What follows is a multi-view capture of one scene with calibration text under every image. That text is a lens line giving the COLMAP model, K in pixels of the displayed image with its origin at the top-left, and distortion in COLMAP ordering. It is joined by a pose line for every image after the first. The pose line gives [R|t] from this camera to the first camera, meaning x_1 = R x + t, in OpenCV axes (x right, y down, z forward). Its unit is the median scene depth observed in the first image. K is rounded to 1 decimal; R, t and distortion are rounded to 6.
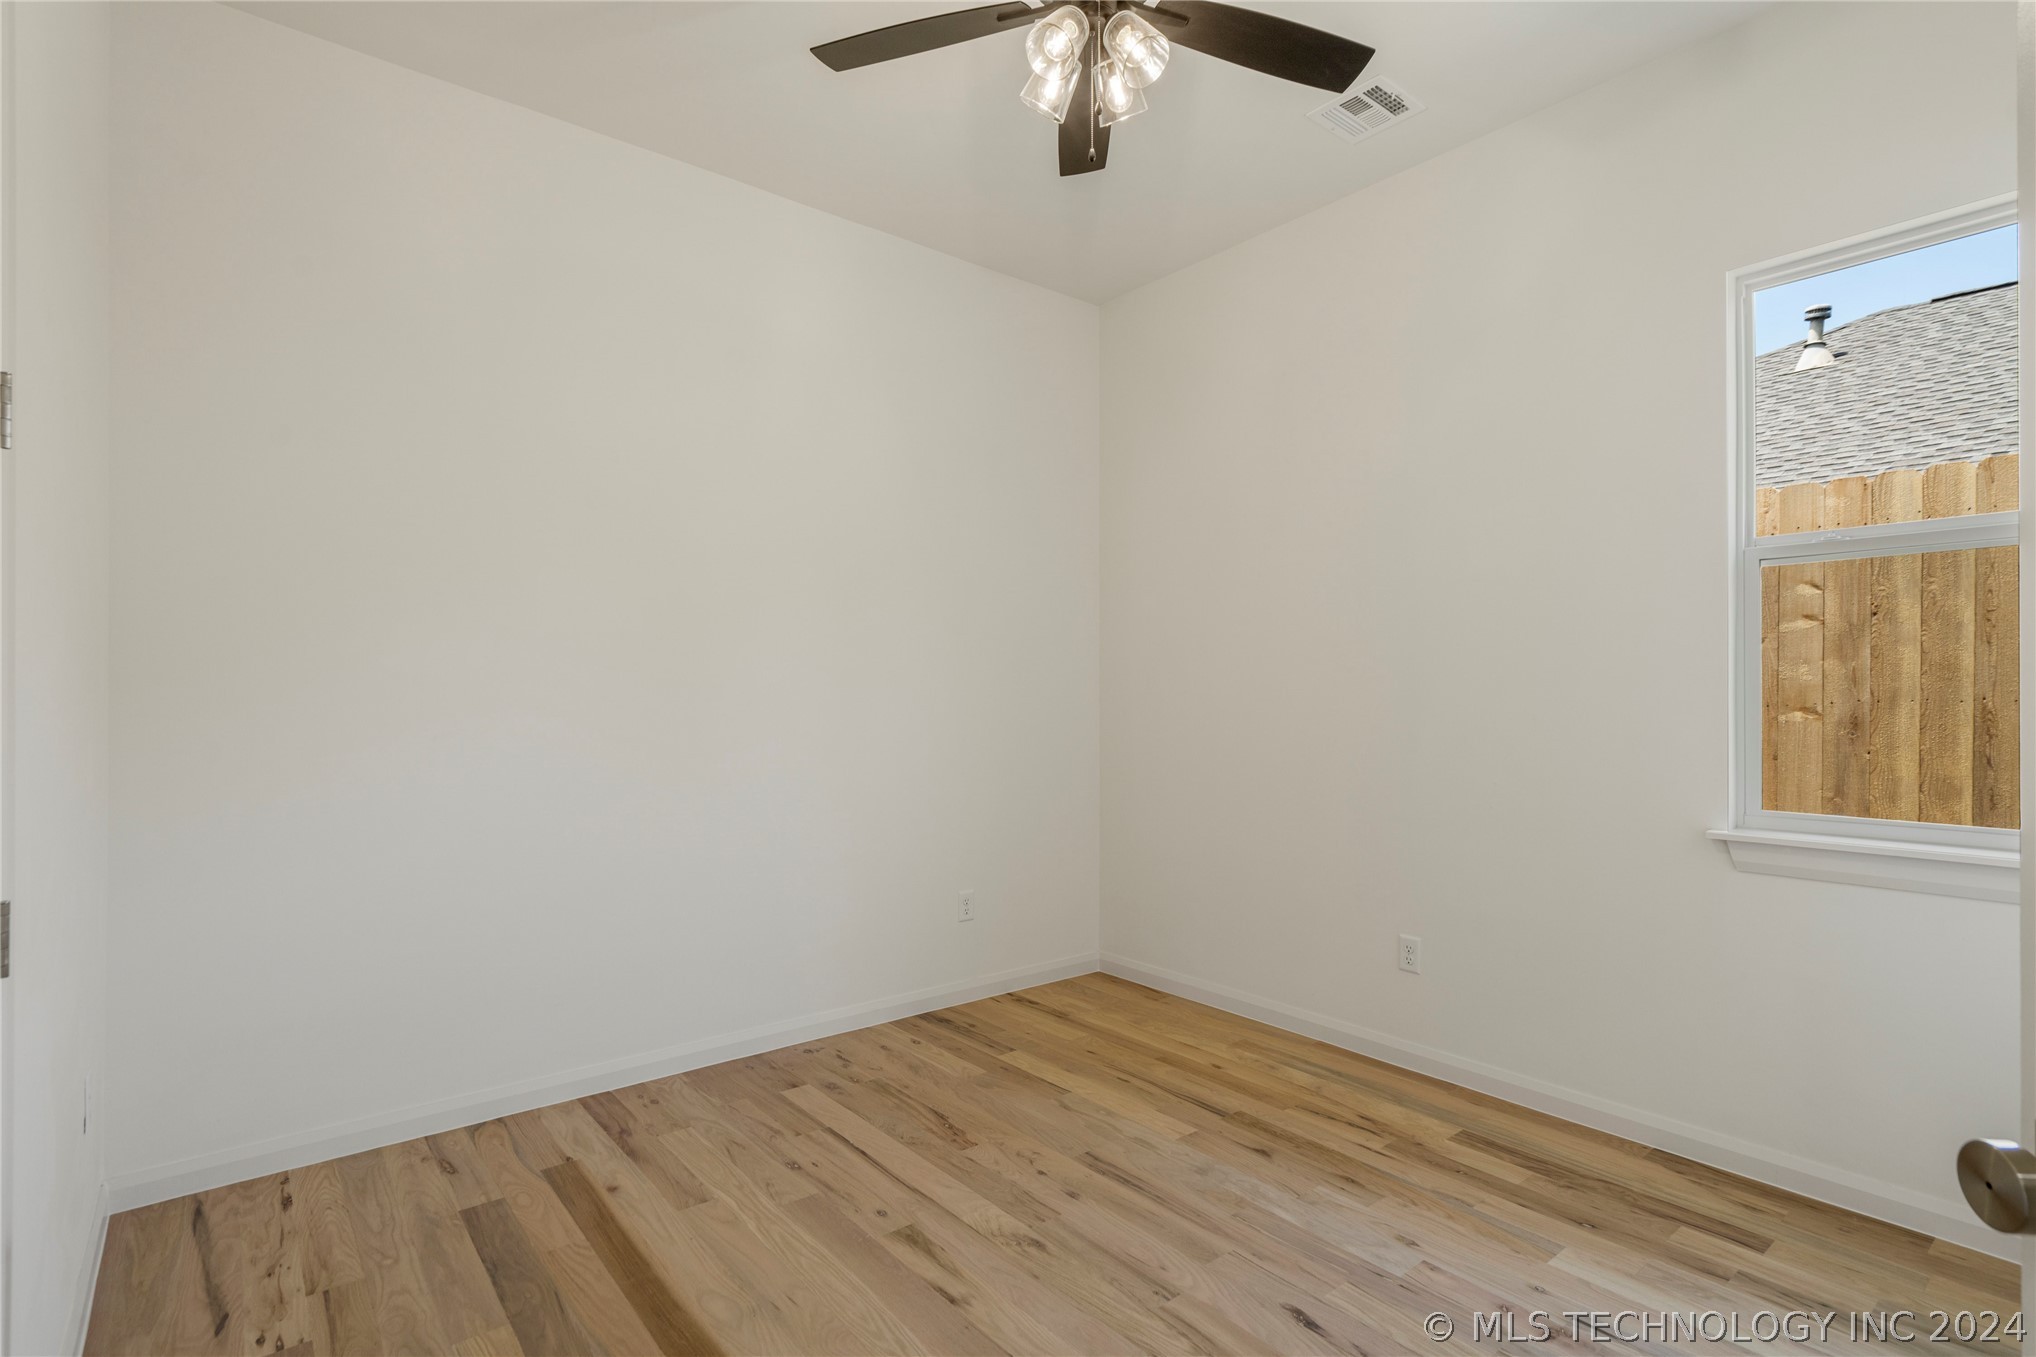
lens RADIAL K [[918.8, 0, 1028.2], [0, 918.8, 675.9], [0, 0, 1]] dist [-0.004983, 0.001891]
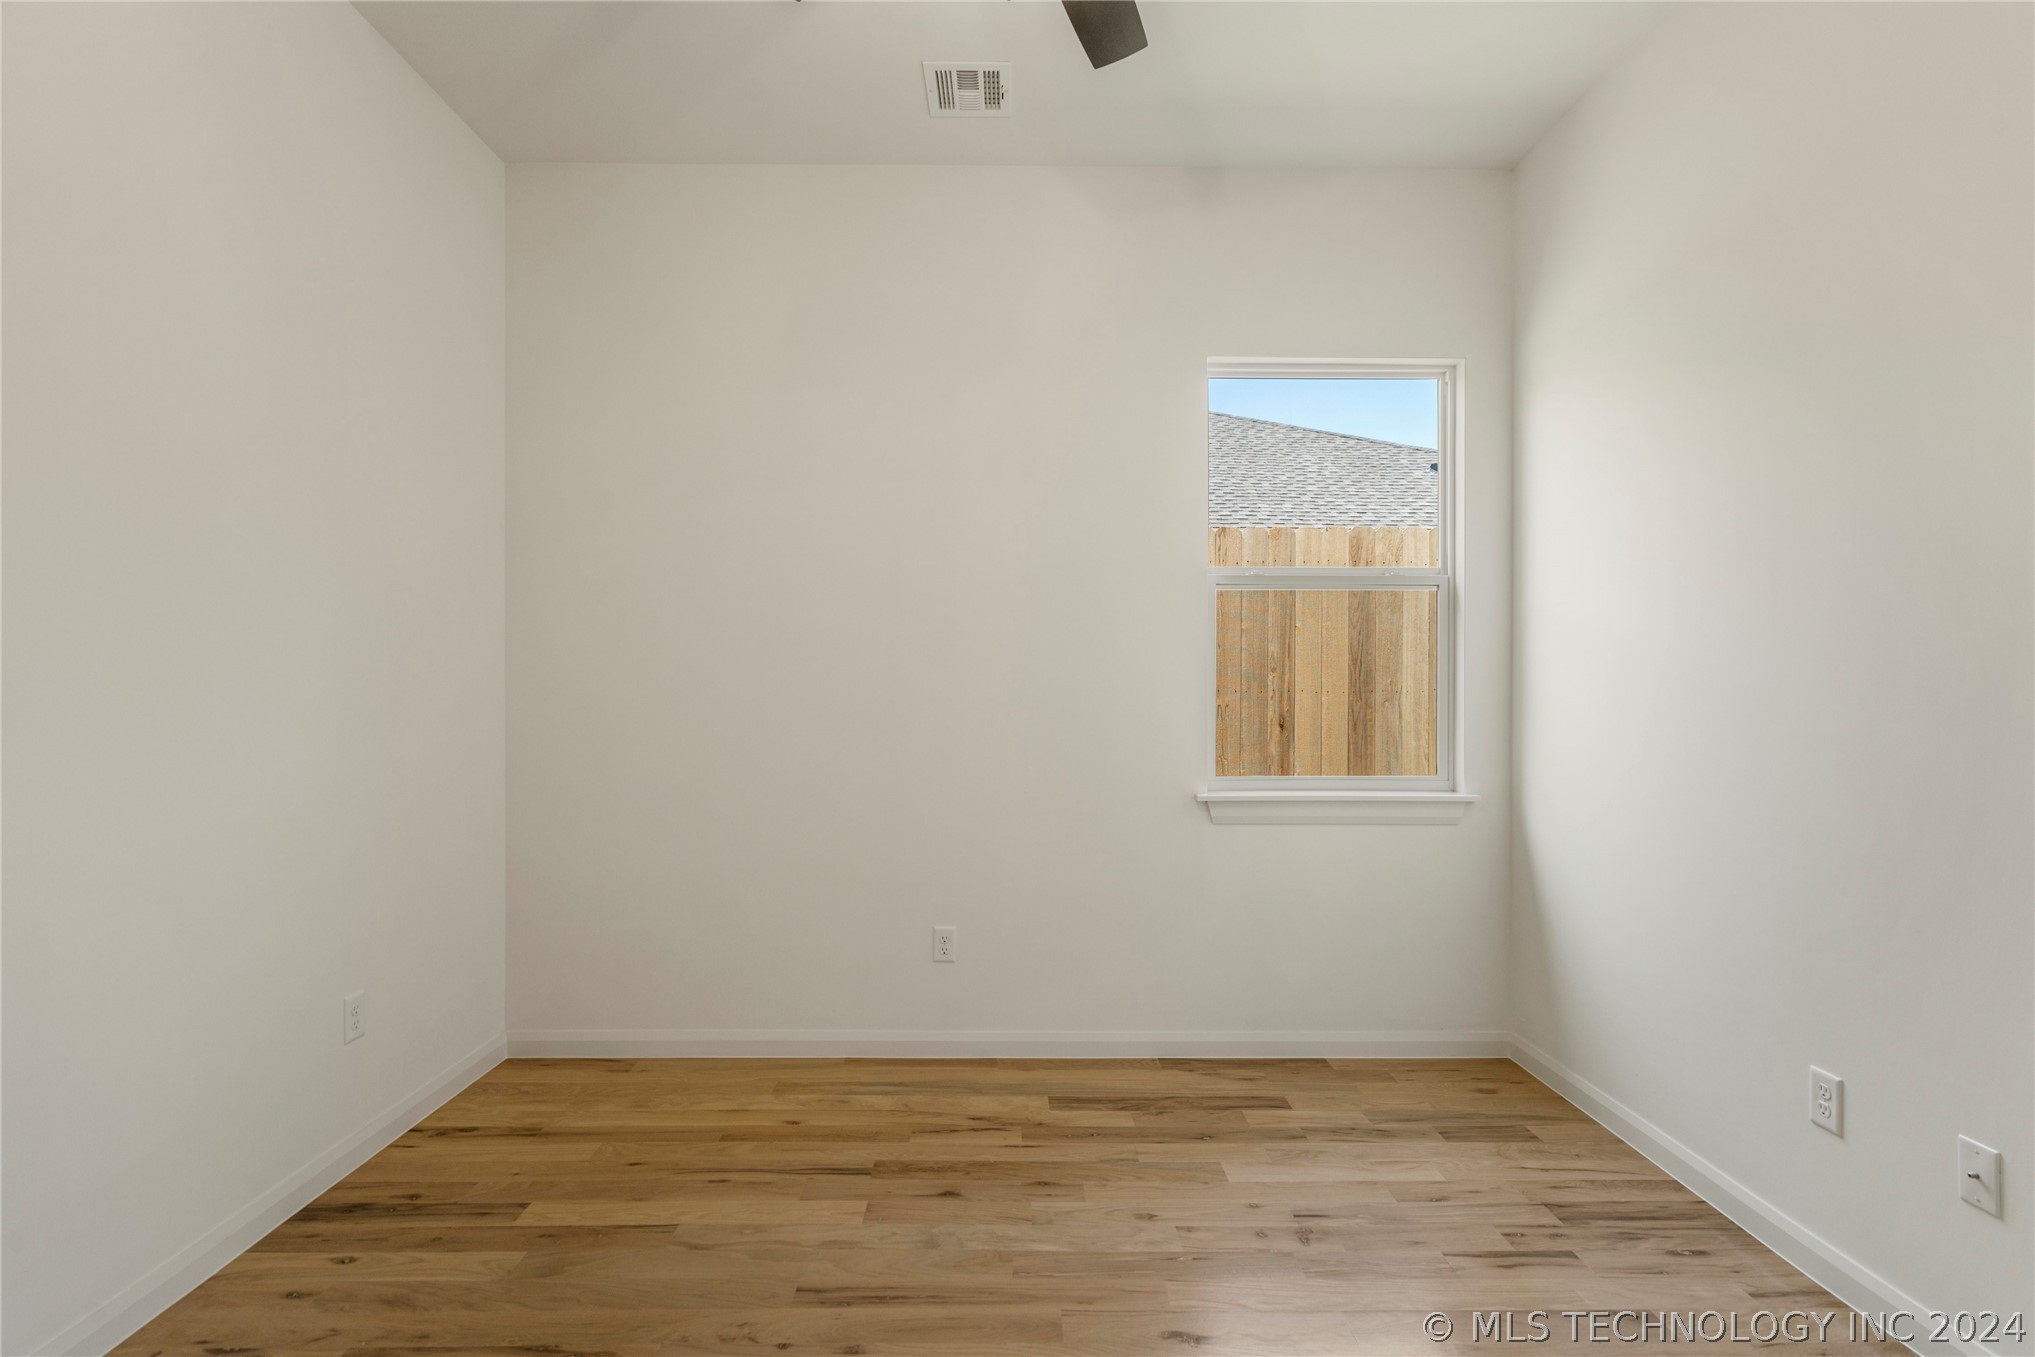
lens RADIAL K [[918.4, 0, 1027.2], [0, 918.4, 684.8], [0, 0, 1]] dist [-0.004983, 0.001891]
pose [[0.653732, 0.002481, 0.756722, -0.364474], [-0.016711, 0.999798, 0.011159, 0.006079], [-0.756541, -0.019941, 0.653642, 0.347426]]
